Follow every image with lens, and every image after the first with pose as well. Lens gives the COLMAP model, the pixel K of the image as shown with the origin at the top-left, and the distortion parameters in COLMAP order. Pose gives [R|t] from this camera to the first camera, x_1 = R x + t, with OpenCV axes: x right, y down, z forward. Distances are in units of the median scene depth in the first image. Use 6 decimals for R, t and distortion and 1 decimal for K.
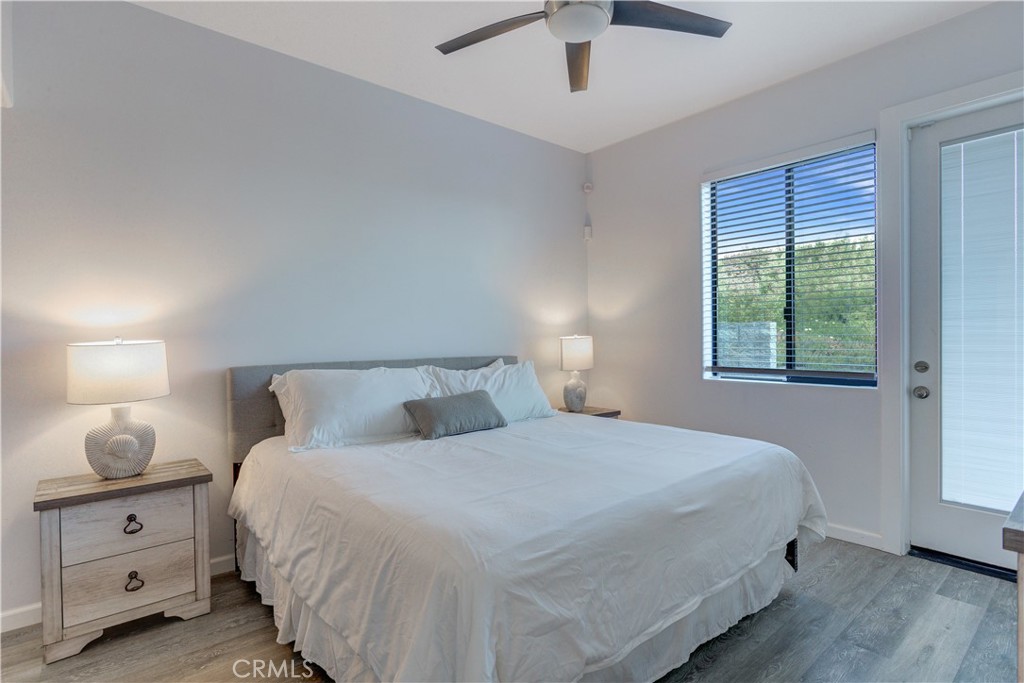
lens RADIAL K [[515.2, 0, 508.7], [0, 515.2, 339.9], [0, 0, 1]] dist [-0.010579, 0.002532]
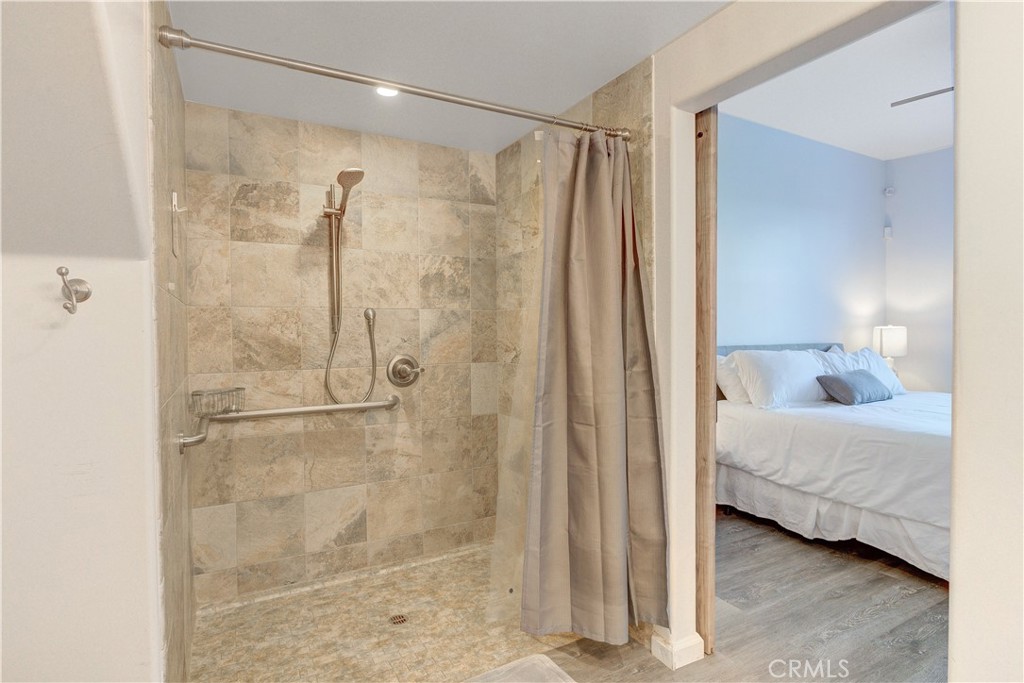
lens RADIAL K [[515.2, 0, 513.0], [0, 515.2, 341.9], [0, 0, 1]] dist [-0.010579, 0.002532]
pose [[0.979780, 0.003416, -0.200047, -0.636233], [-0.000924, 0.999921, 0.012549, 0.017935], [0.200074, -0.012111, 0.979706, -0.365680]]
